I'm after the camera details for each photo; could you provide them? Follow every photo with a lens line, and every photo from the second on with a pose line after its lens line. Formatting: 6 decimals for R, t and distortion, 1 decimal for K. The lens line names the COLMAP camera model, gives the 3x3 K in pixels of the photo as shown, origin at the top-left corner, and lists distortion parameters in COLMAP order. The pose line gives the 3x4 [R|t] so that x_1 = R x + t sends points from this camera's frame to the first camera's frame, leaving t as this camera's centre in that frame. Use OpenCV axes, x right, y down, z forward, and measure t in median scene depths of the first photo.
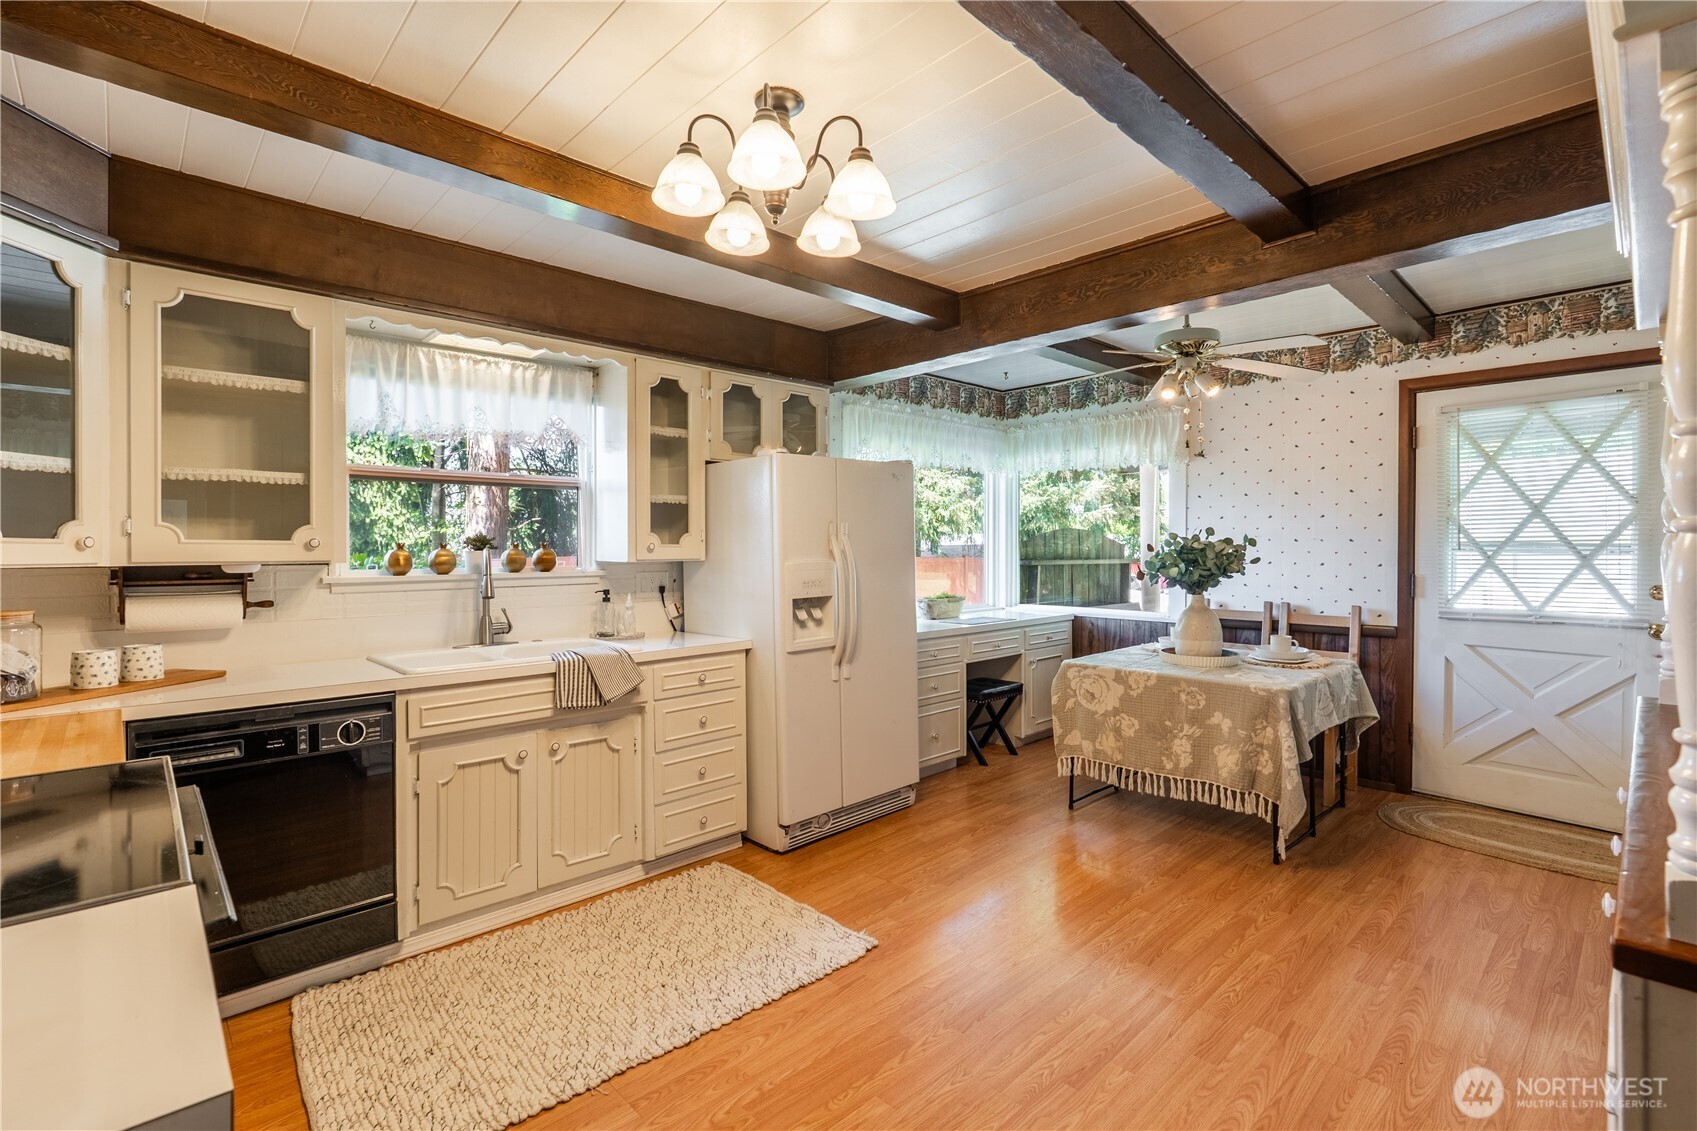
lens RADIAL K [[784.4, 0, 850.0], [0, 784.4, 547.3], [0, 0, 1]] dist [-0.008392, 0.001416]
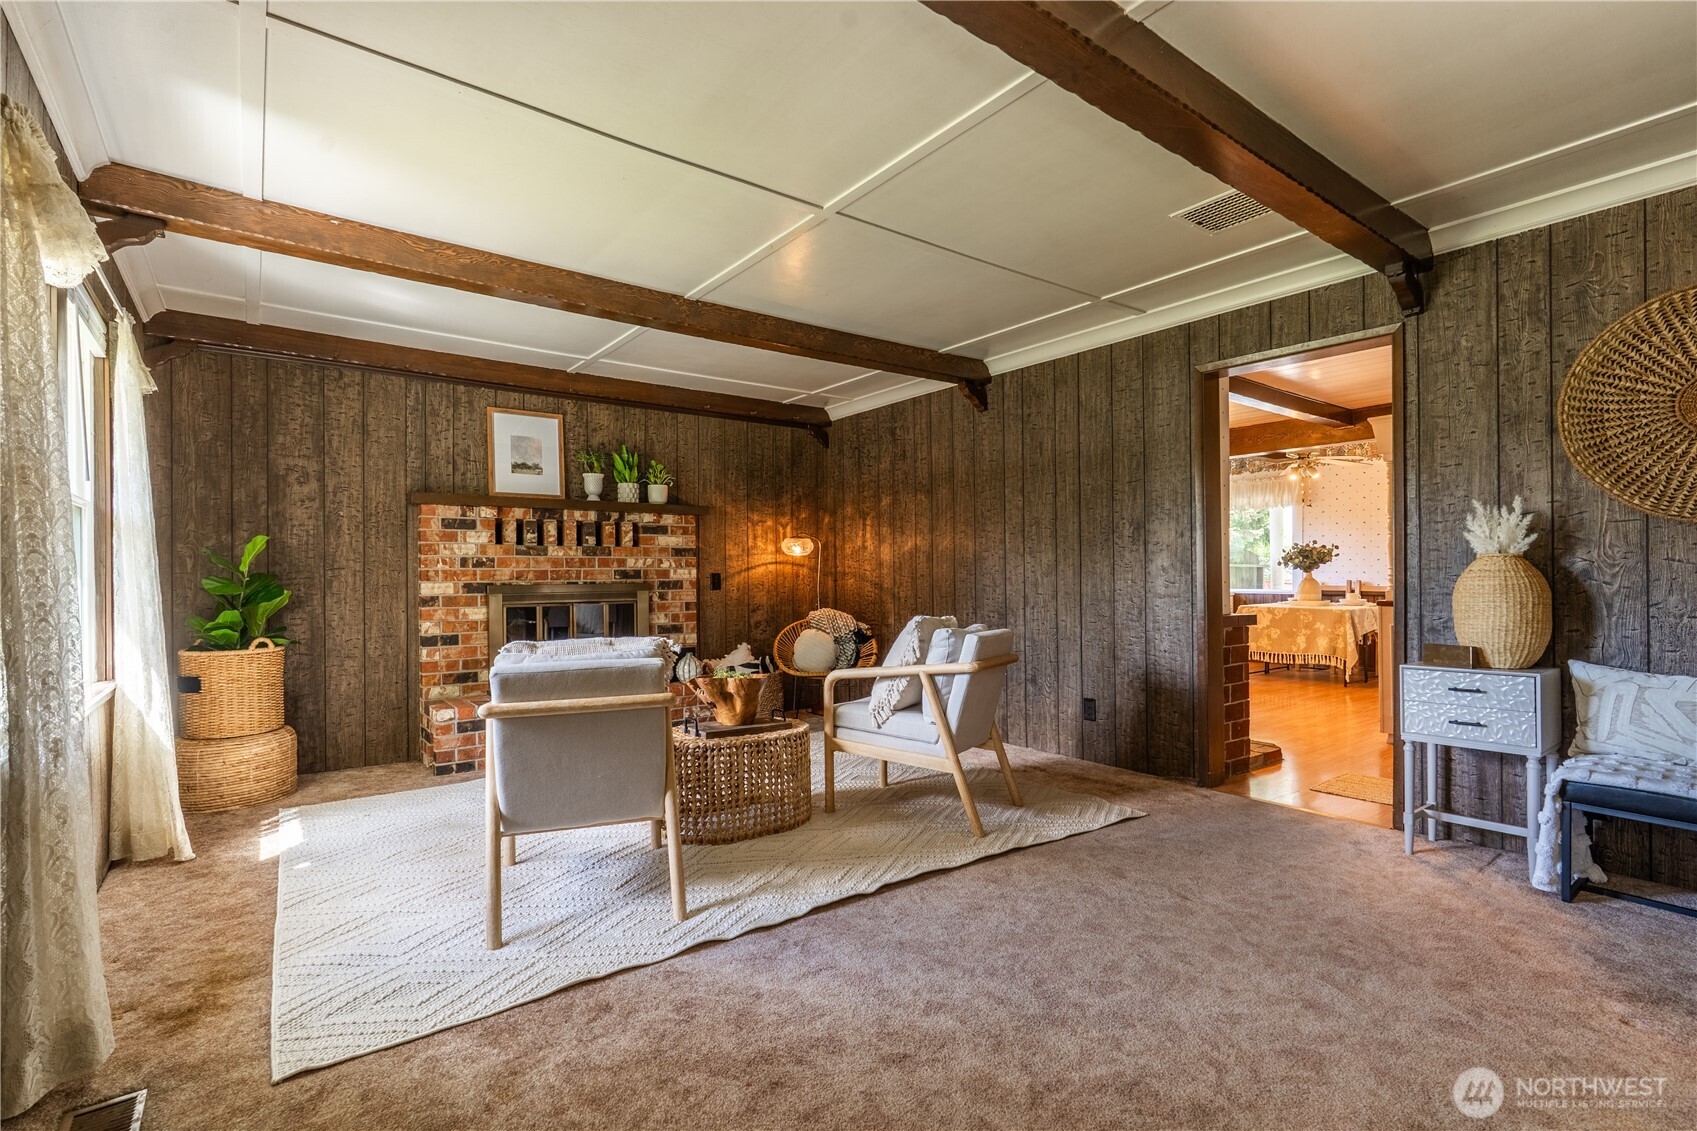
lens RADIAL K [[784.4, 0, 842.6], [0, 784.4, 571.5], [0, 0, 1]] dist [-0.008392, 0.001416]
pose [[0.992141, -0.004882, -0.125033, -0.588430], [0.004703, 0.999987, -0.001731, 0.062269], [0.125040, 0.001129, 0.992151, -1.364885]]
